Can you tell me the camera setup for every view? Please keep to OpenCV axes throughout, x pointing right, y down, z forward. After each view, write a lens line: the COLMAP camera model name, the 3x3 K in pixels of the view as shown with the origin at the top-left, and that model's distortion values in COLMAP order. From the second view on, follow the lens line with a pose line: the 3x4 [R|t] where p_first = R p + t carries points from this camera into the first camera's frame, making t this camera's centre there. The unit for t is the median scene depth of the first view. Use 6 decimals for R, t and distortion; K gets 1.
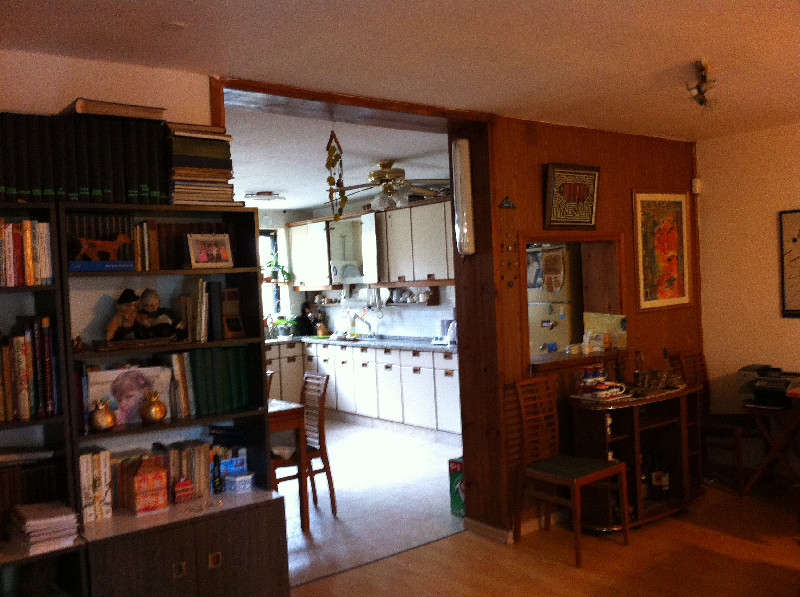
lens RADIAL K [[788.7, 0, 400.3], [0, 788.7, 307.1], [0, 0, 1]] dist [0.100382, -0.006553]
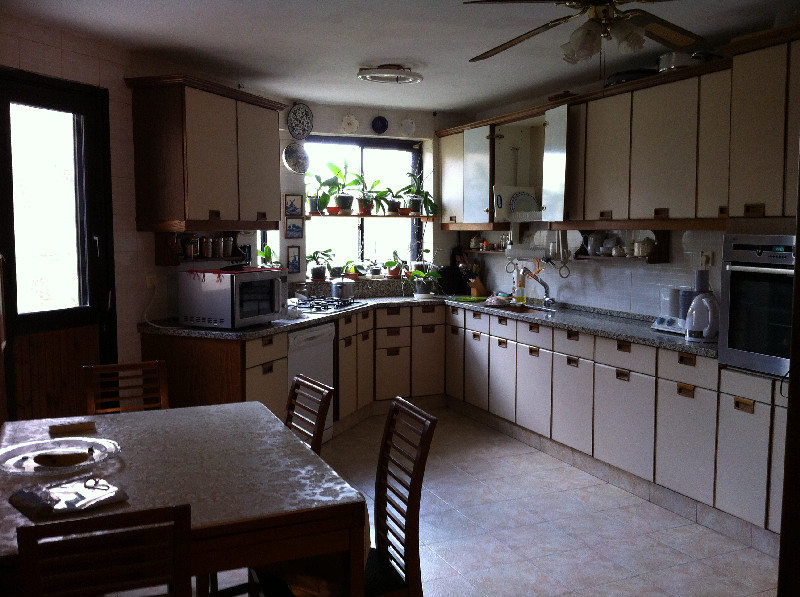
lens RADIAL K [[788.7, 0, 400.3], [0, 788.7, 307.1], [0, 0, 1]] dist [0.100382, -0.006553]
pose [[0.972241, 0.067867, -0.223921, -0.009100], [-0.051654, 0.995654, 0.077491, -0.005120], [0.228207, -0.063773, 0.971522, 0.339351]]
